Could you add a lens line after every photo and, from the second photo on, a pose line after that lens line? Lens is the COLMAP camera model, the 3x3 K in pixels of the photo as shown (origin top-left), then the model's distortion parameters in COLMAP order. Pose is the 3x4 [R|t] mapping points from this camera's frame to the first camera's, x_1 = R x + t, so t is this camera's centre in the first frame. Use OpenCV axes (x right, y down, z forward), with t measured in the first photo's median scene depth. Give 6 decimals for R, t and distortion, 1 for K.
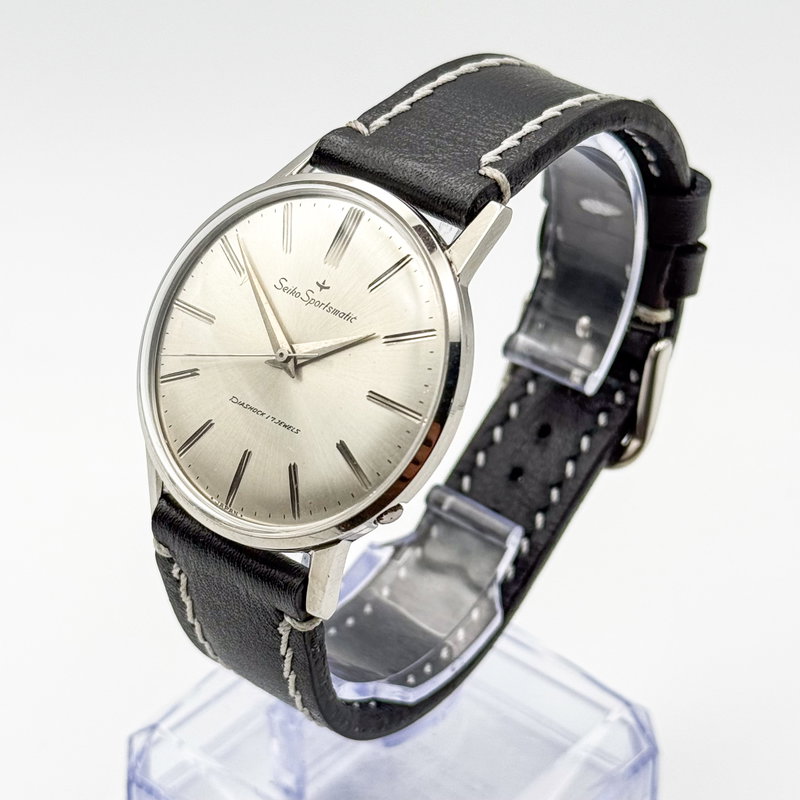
lens RADIAL K [[2019.8, 0, 400.0], [0, 2019.8, 400.0], [0, 0, 1]] dist [0.126380, -0.005807]
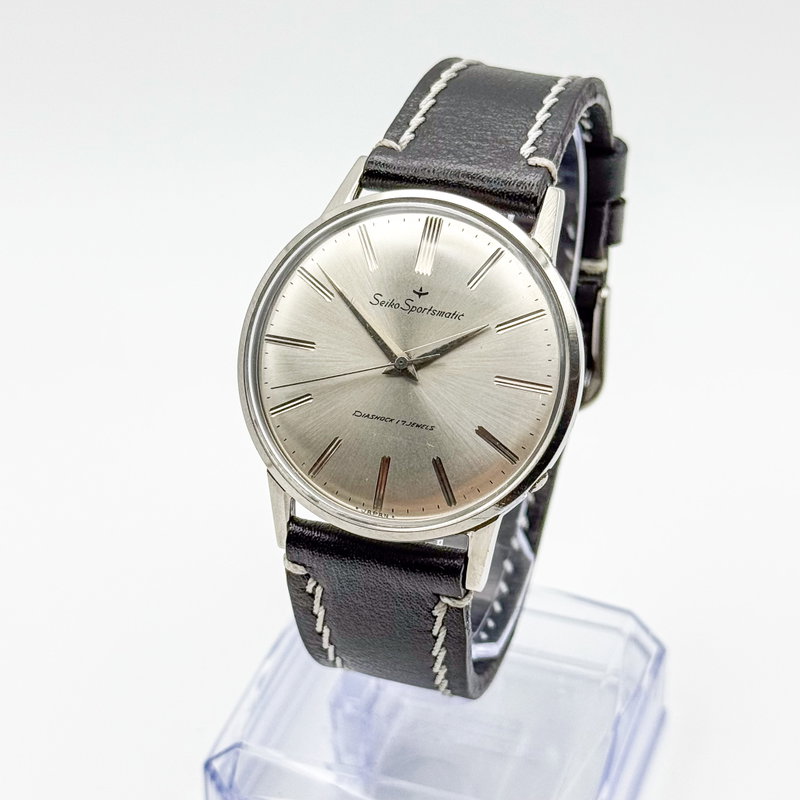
lens RADIAL K [[2019.8, 0, 400.0], [0, 2019.8, 400.0], [0, 0, 1]] dist [0.126380, -0.005807]
pose [[0.933862, -0.216617, 0.284567, -0.356692], [0.213490, 0.976027, 0.042359, -0.046784], [-0.286921, 0.021195, 0.957720, -0.034907]]
